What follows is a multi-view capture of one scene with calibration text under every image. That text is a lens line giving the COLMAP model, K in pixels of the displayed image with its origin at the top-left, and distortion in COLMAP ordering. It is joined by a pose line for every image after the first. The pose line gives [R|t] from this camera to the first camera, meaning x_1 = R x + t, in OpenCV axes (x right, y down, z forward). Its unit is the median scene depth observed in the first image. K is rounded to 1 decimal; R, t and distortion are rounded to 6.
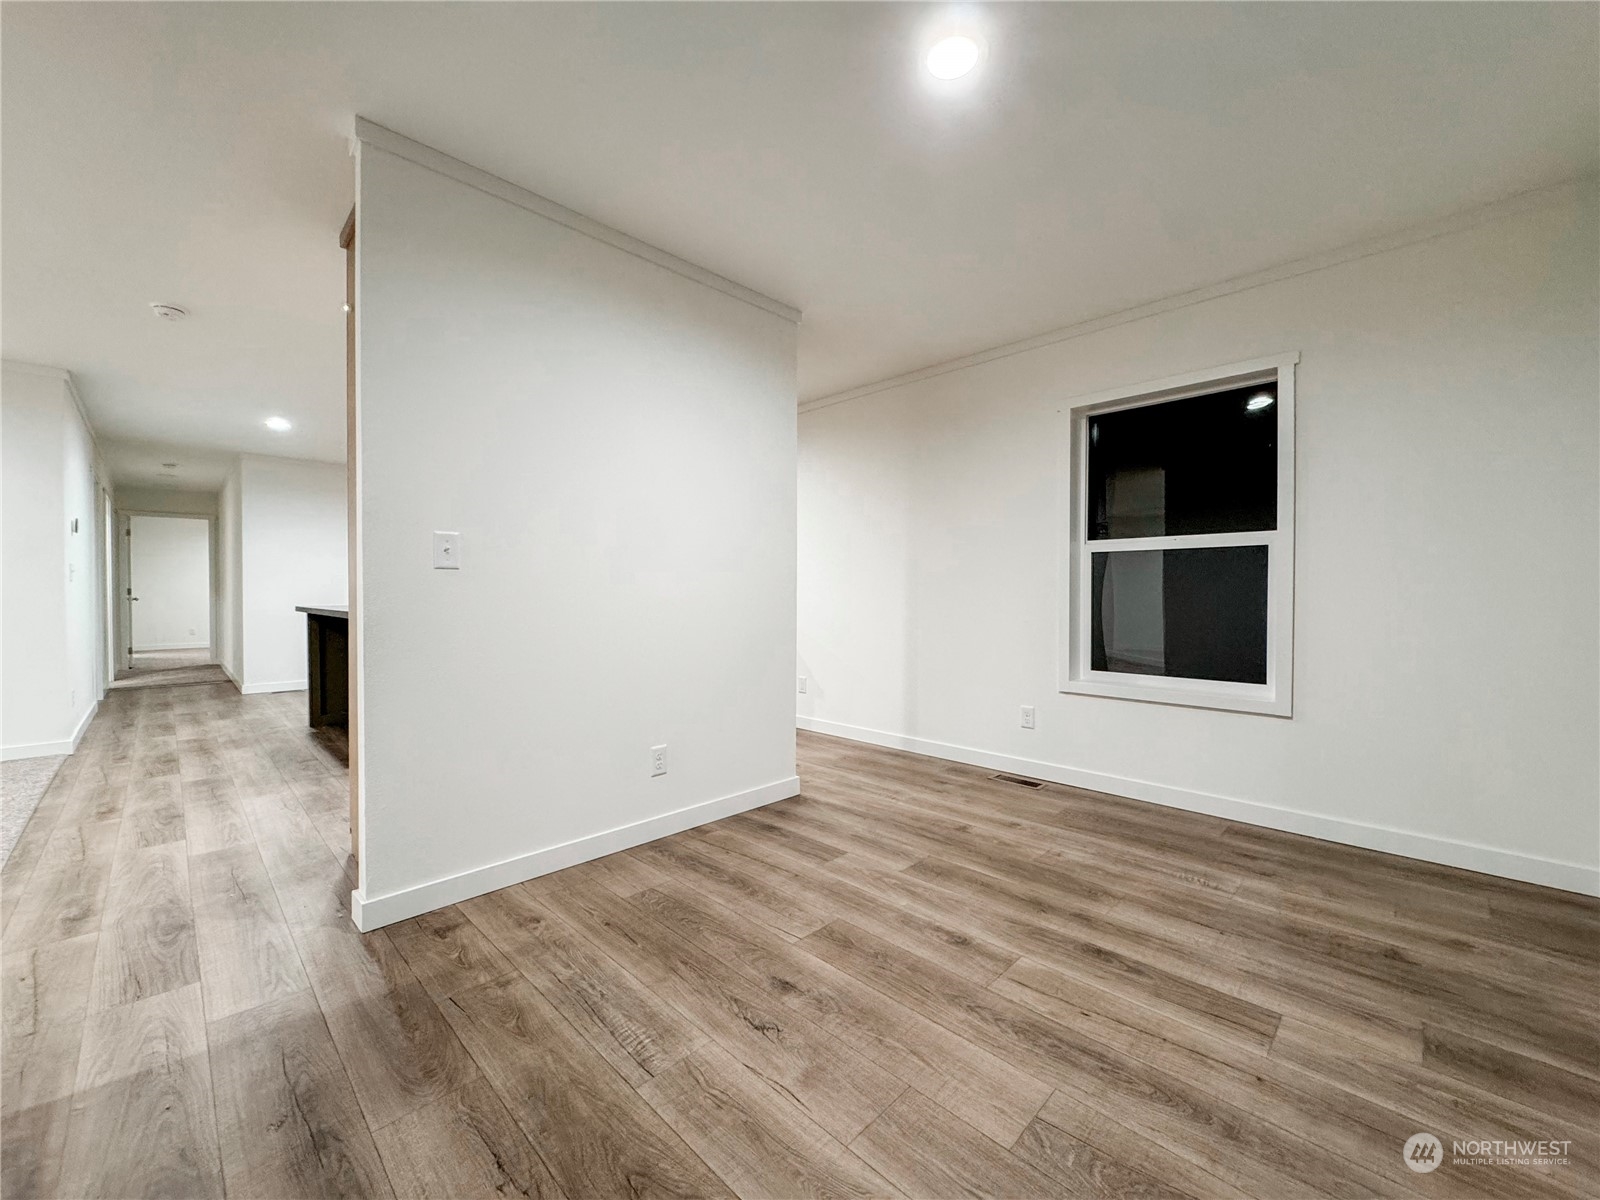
lens RADIAL K [[643.9, 0, 800.0], [0, 643.9, 600.0], [0, 0, 1]] dist [0.000467, 0.000029]
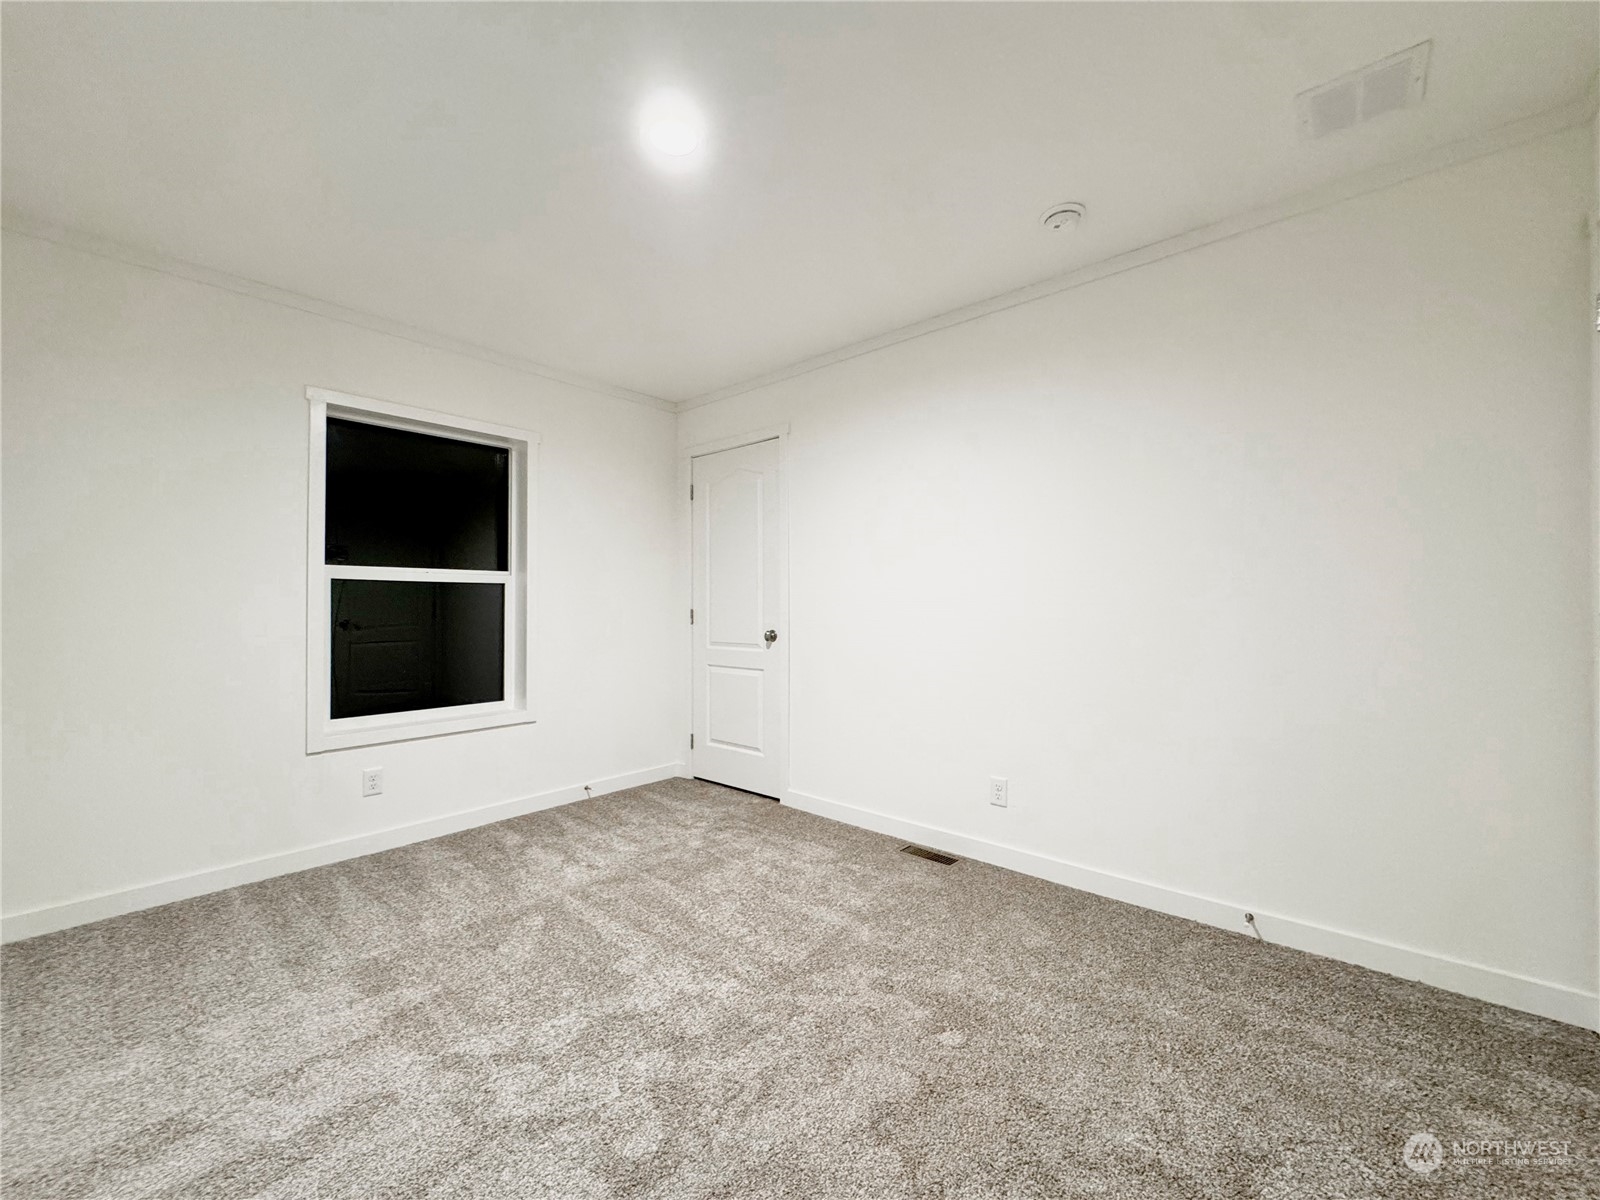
lens RADIAL K [[643.9, 0, 800.0], [0, 643.9, 600.0], [0, 0, 1]] dist [0.000467, 0.000029]
pose [[-0.037262, 0.023418, 0.999031, -0.481222], [0.032337, 0.999230, -0.022217, -0.010178], [-0.998782, 0.031478, -0.037990, 0.497281]]
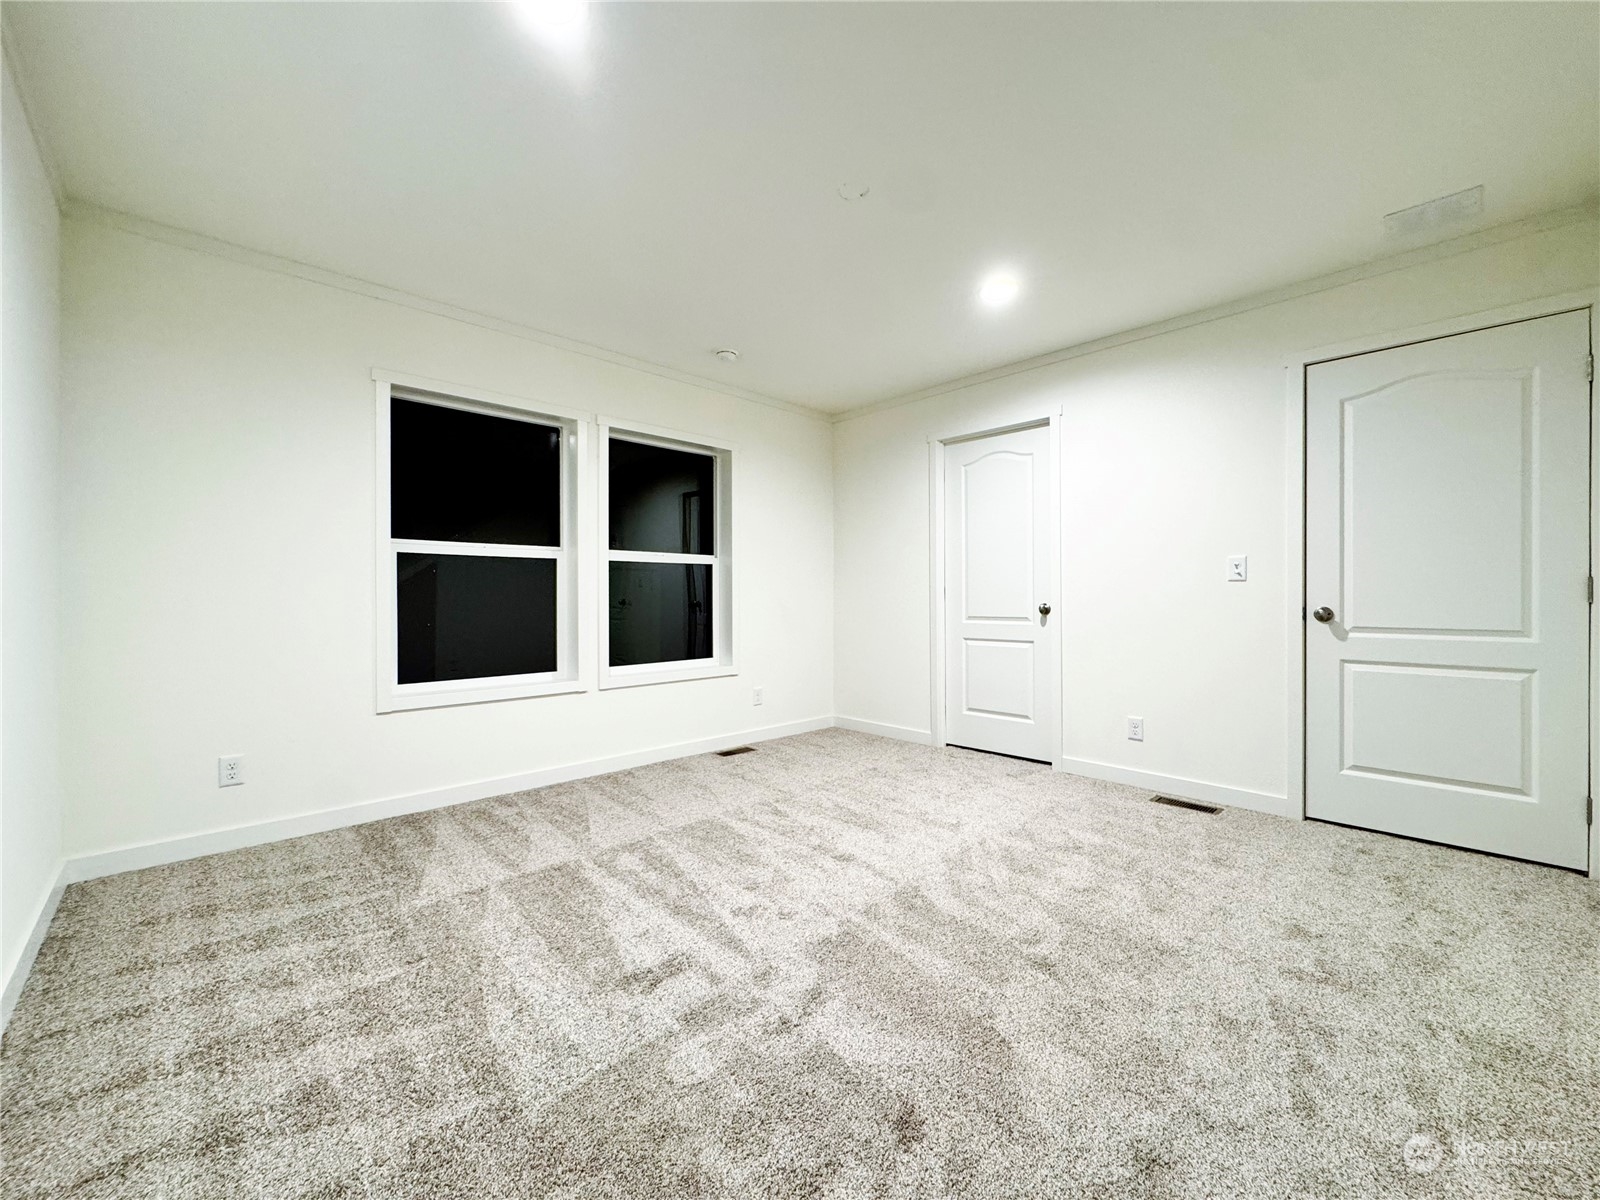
lens RADIAL K [[642.9, 0, 794.3], [0, 642.9, 612.3], [0, 0, 1]] dist [-0.013179, -0.000002]
pose [[0.023835, -0.029506, 0.999280, -0.492041], [0.015882, 0.999449, 0.029133, -0.010377], [-0.999590, 0.015176, 0.024291, 0.507763]]
